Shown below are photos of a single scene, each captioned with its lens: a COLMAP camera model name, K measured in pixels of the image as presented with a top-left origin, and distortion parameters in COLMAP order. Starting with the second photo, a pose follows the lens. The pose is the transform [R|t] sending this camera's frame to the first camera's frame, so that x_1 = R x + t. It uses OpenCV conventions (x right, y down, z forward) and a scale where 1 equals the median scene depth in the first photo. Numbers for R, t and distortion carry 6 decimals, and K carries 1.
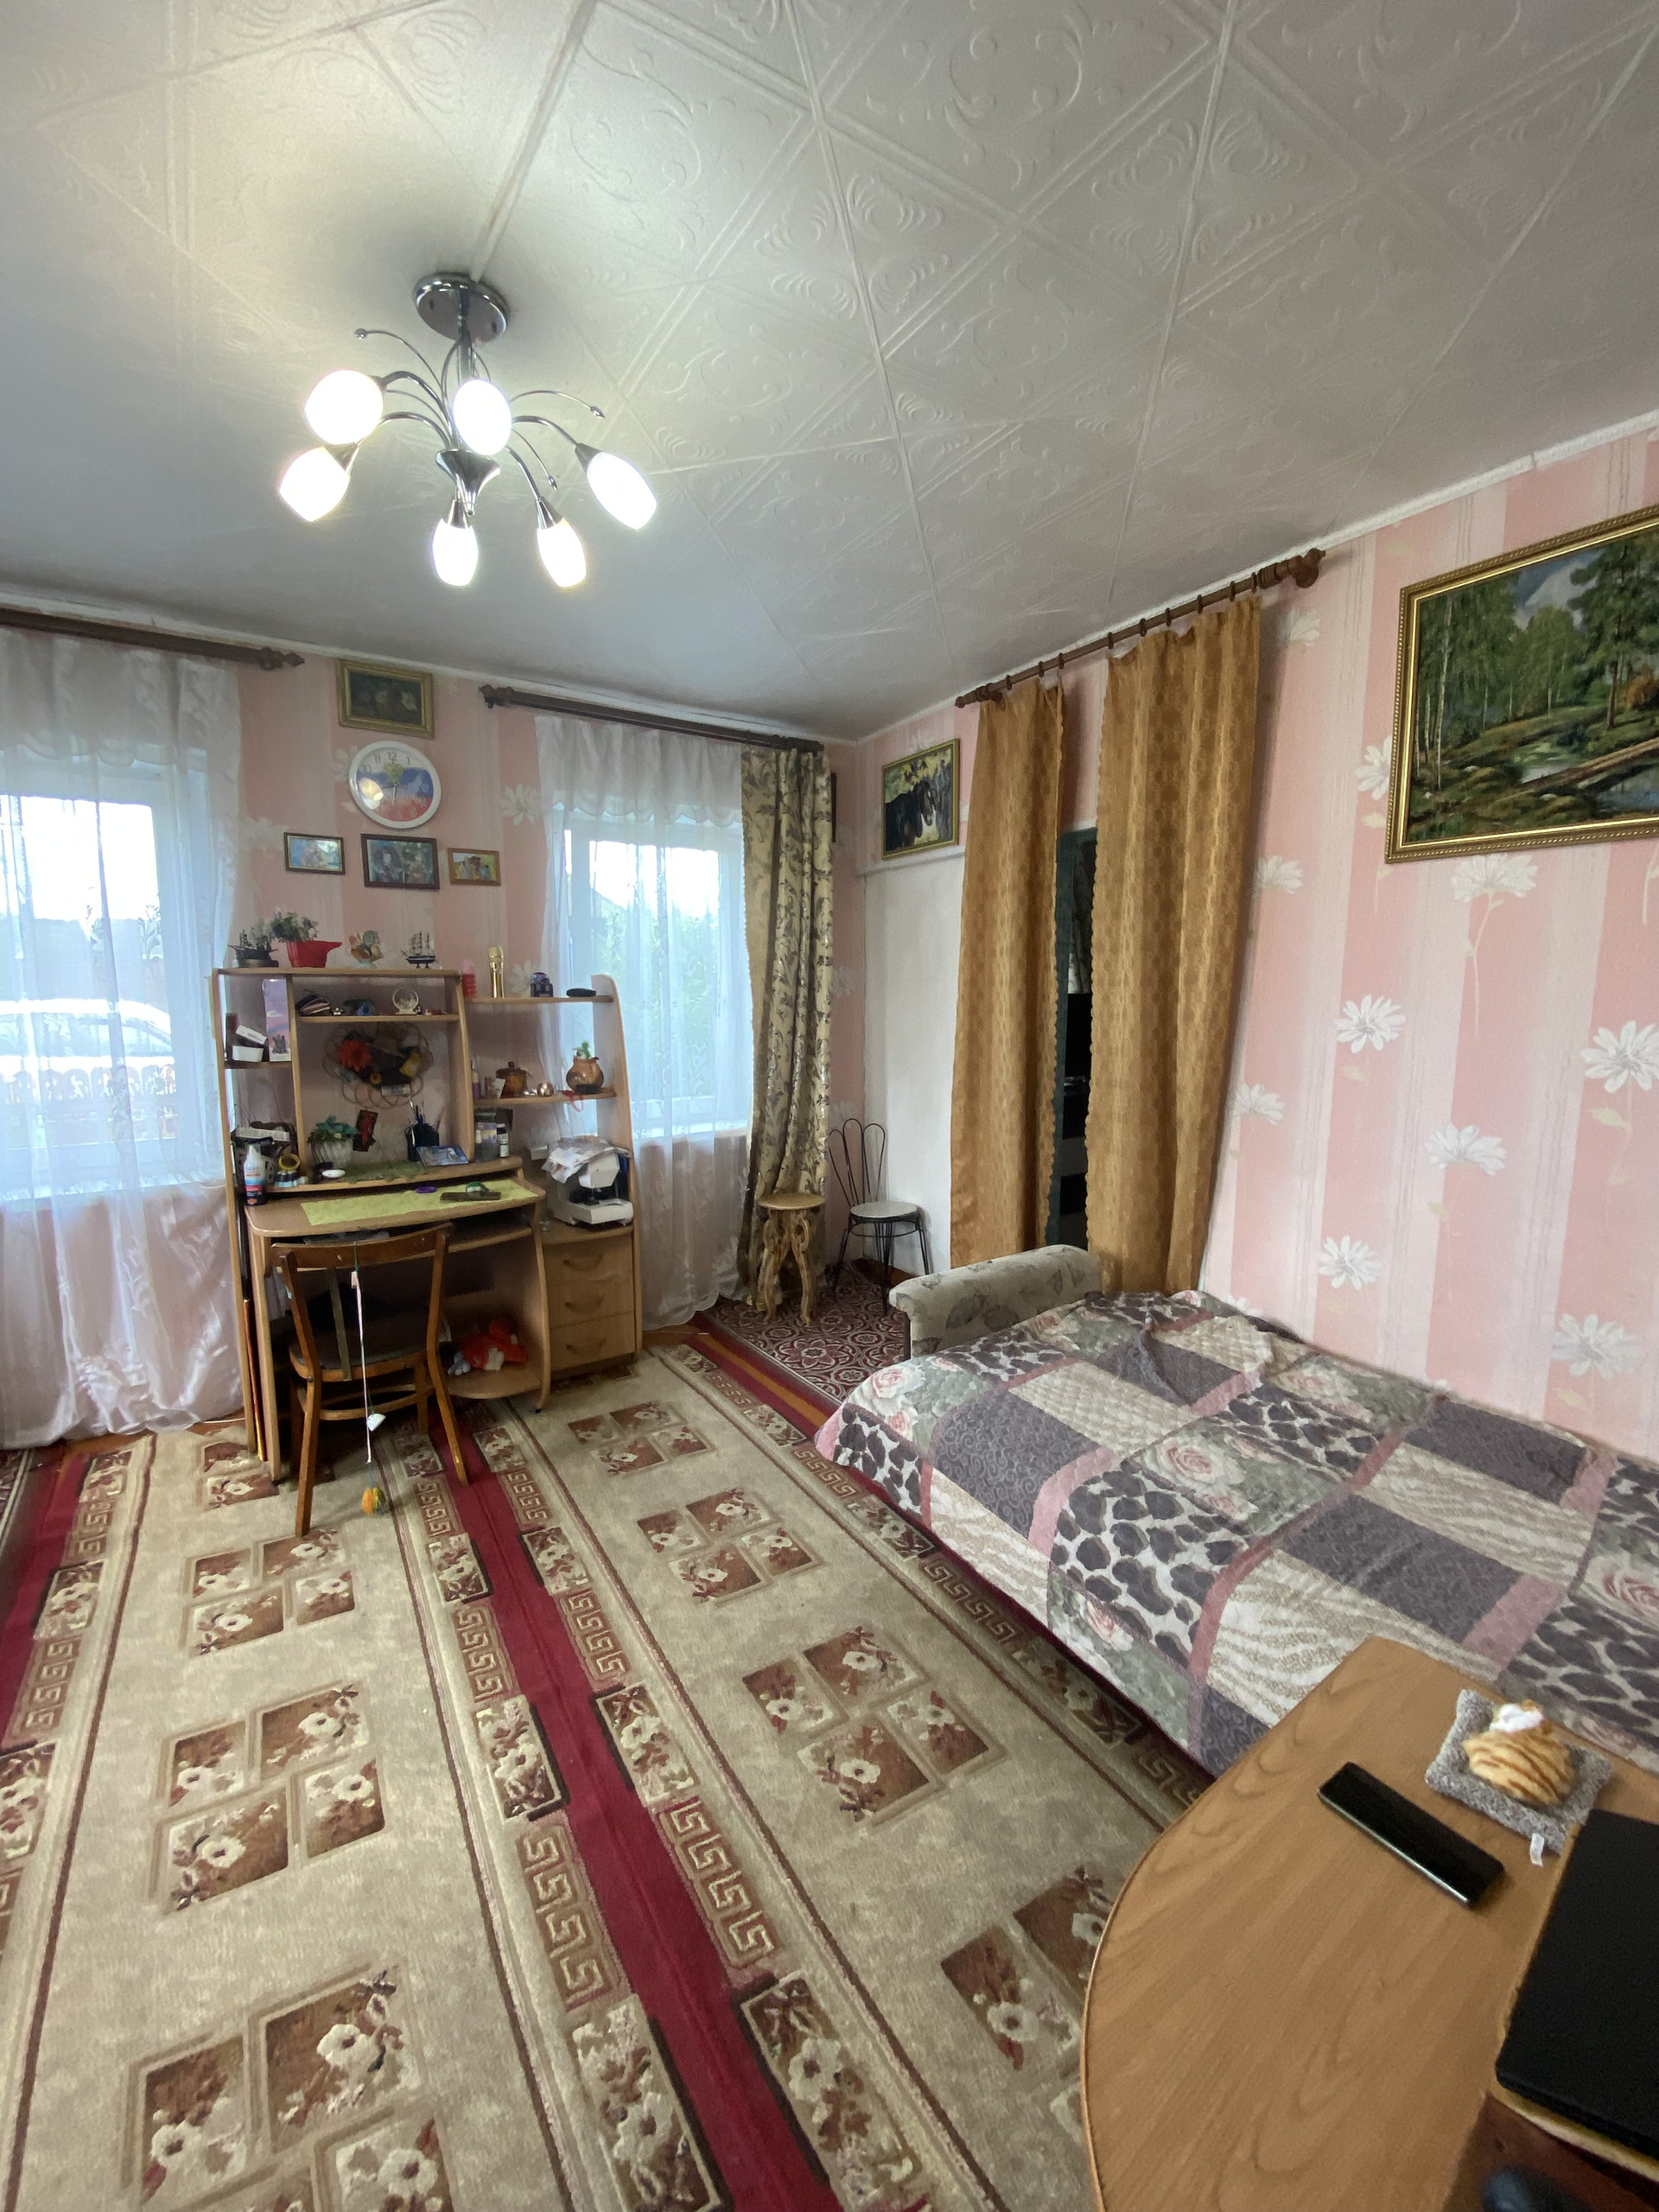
lens RADIAL K [[903.6, 0, 825.2], [0, 903.6, 1098.4], [0, 0, 1]] dist [0.024705, -0.024341]
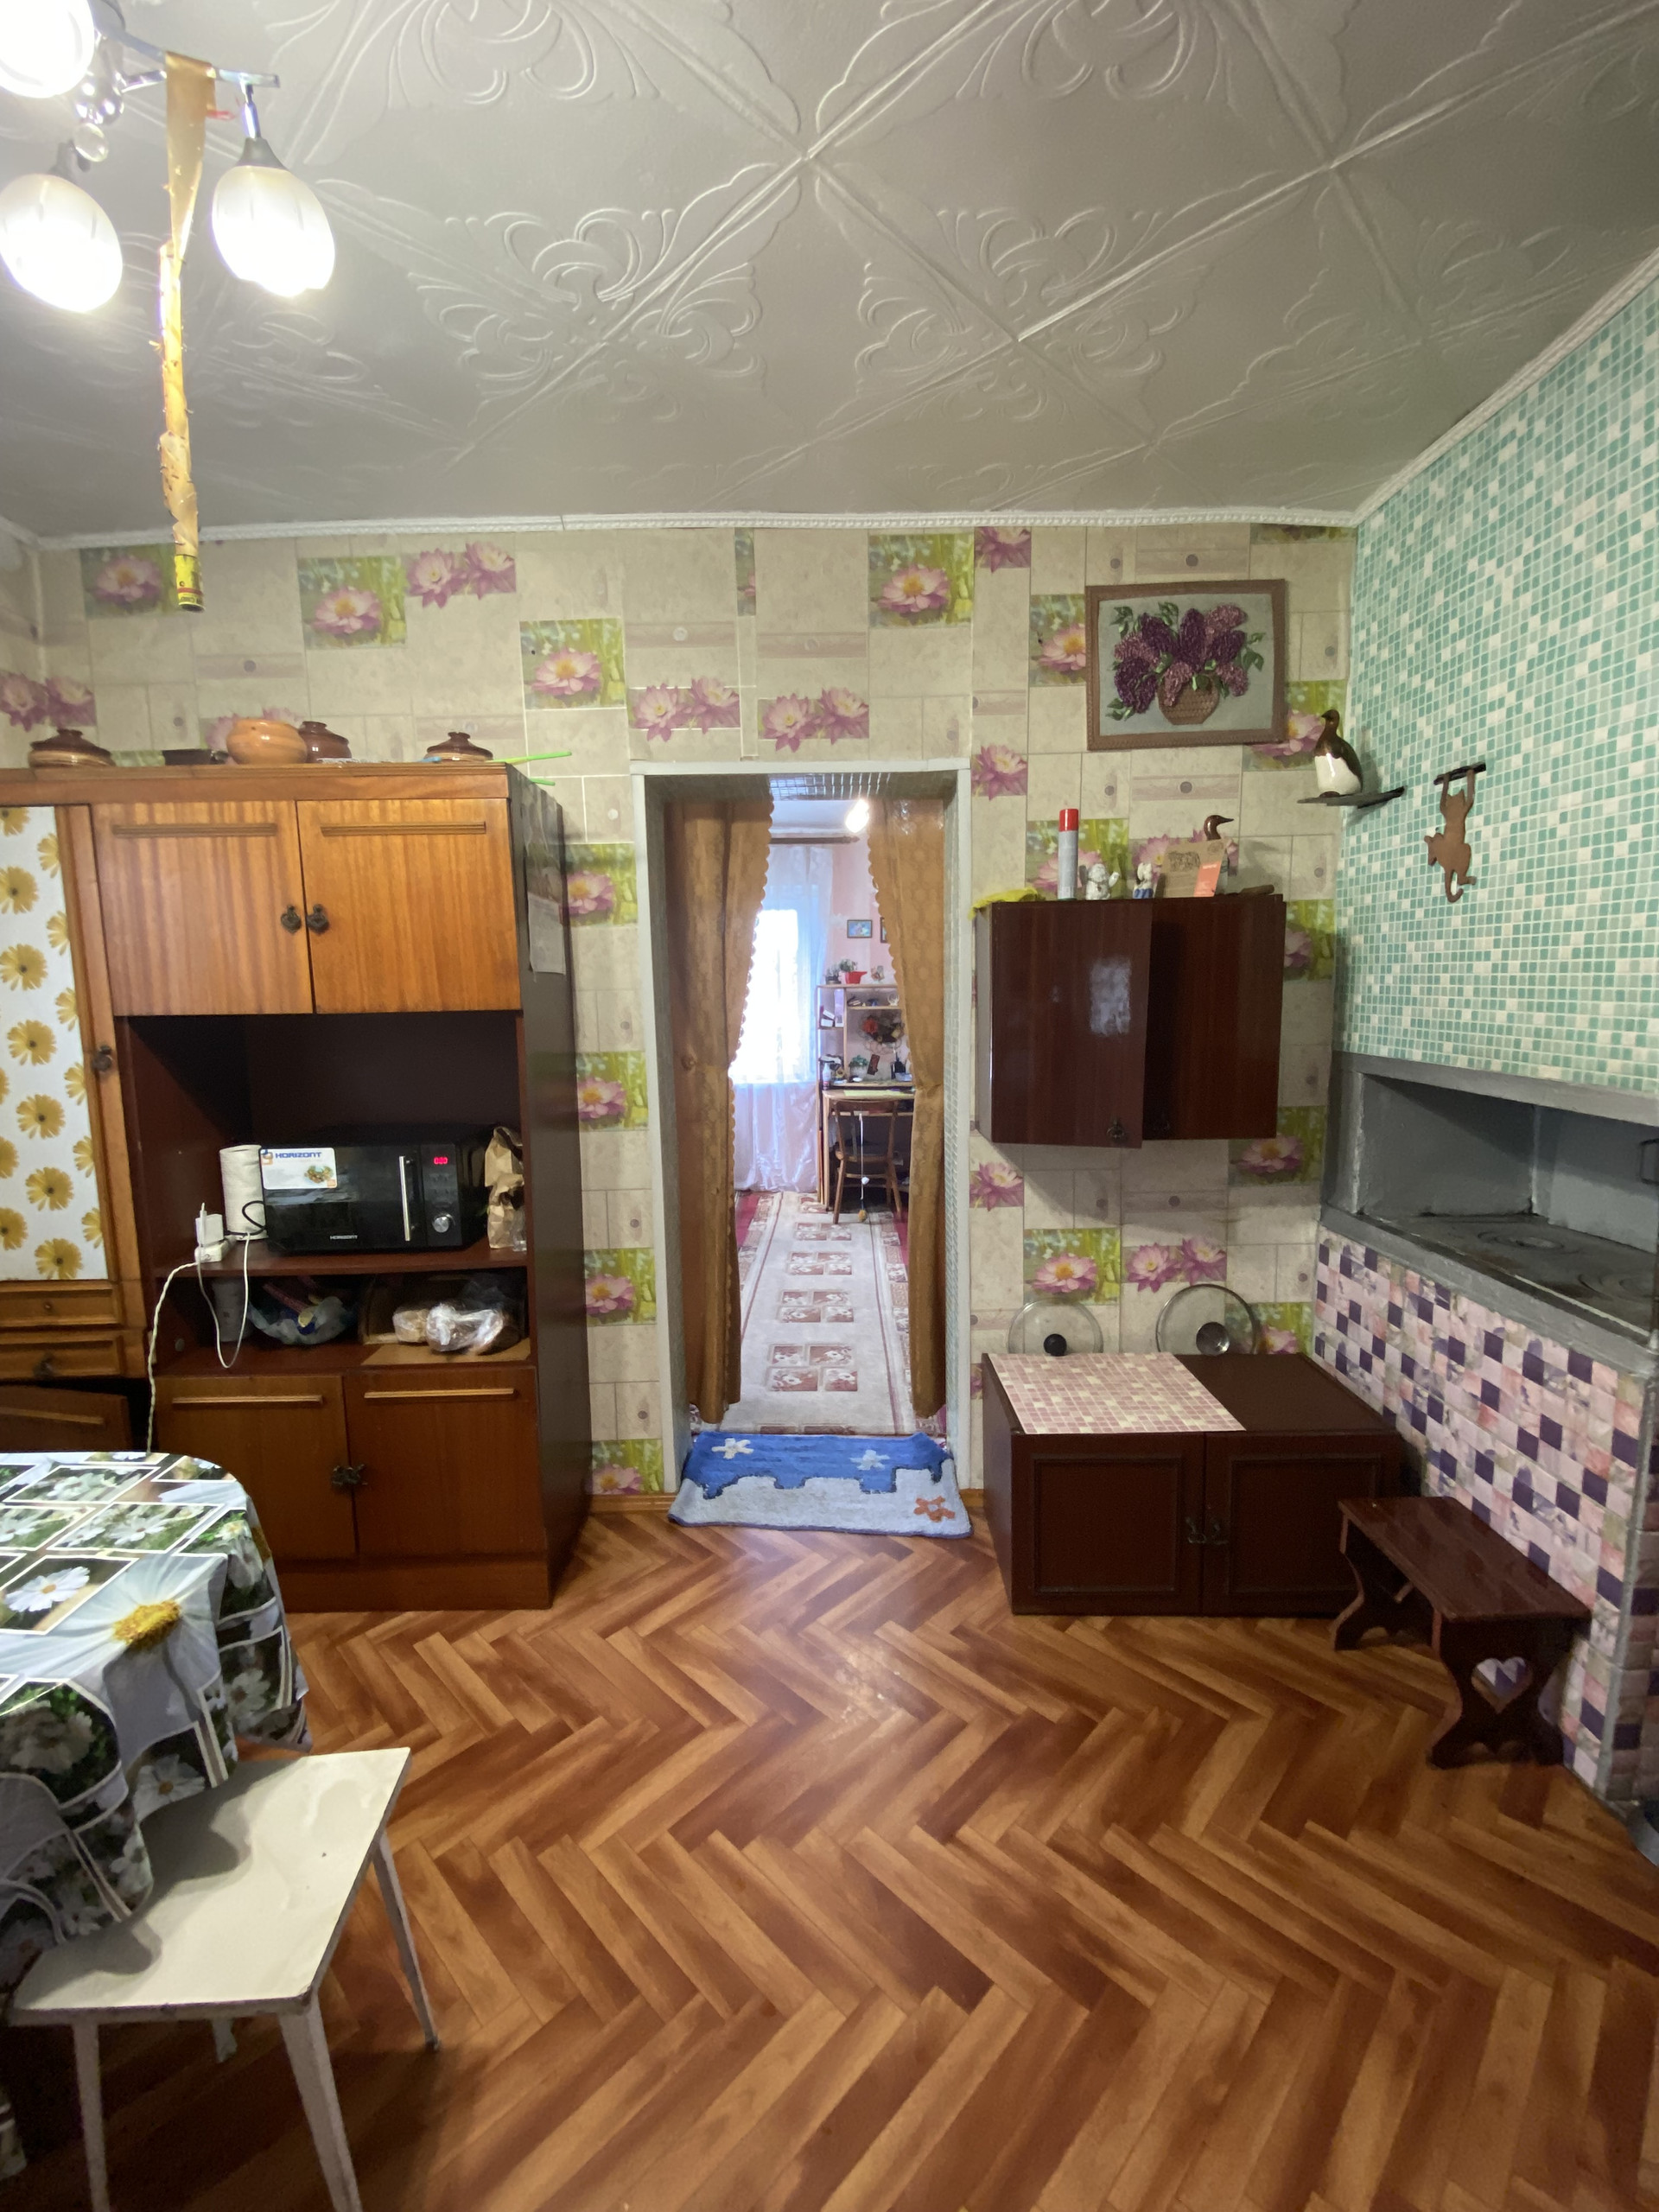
lens RADIAL K [[903.6, 0, 825.2], [0, 903.6, 1098.4], [0, 0, 1]] dist [0.024705, -0.024341]
pose [[0.844626, 0.053819, -0.532644, 0.657894], [-0.054736, 0.998402, 0.014083, 0.125913], [0.532551, 0.017260, 0.846222, -1.042547]]
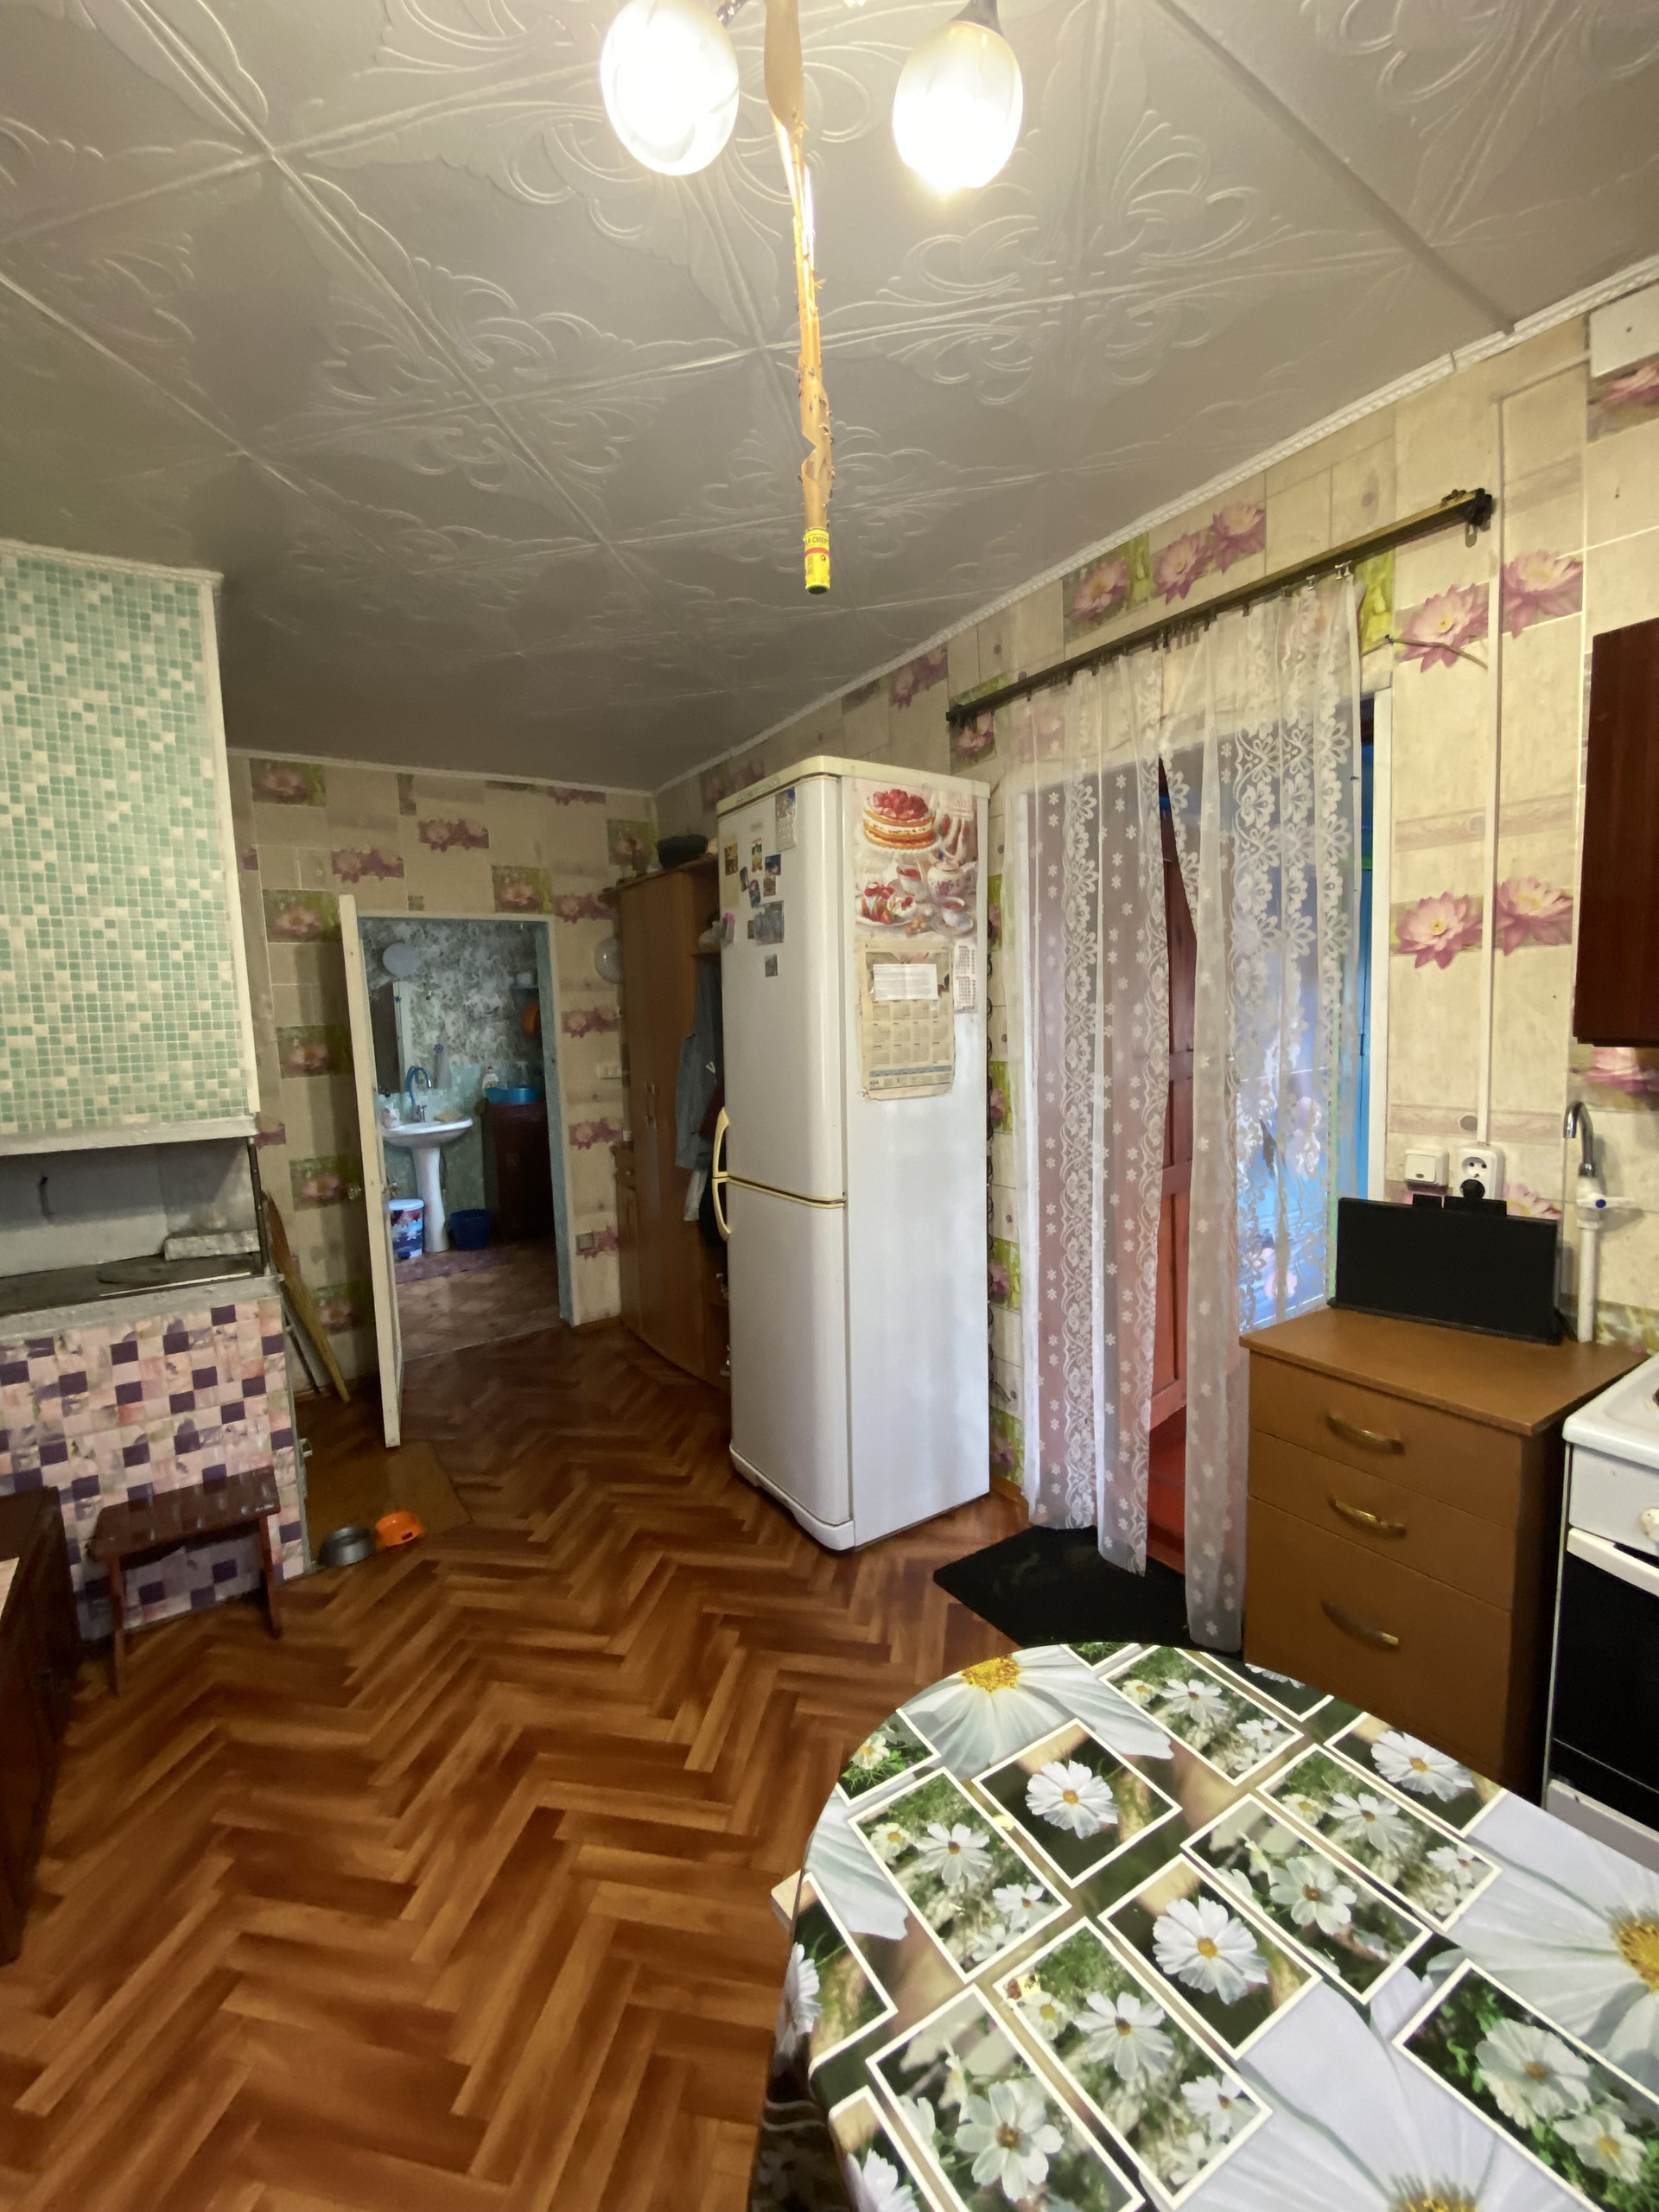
lens RADIAL K [[892.2, 0, 831.2], [0, 892.2, 1095.2], [0, 0, 1]] dist [0.024488, -0.022246]
pose [[-0.030453, -0.092280, 0.995267, -0.211807], [0.166277, 0.981387, 0.096081, 0.088968], [-0.985609, 0.168416, -0.014542, -0.812661]]
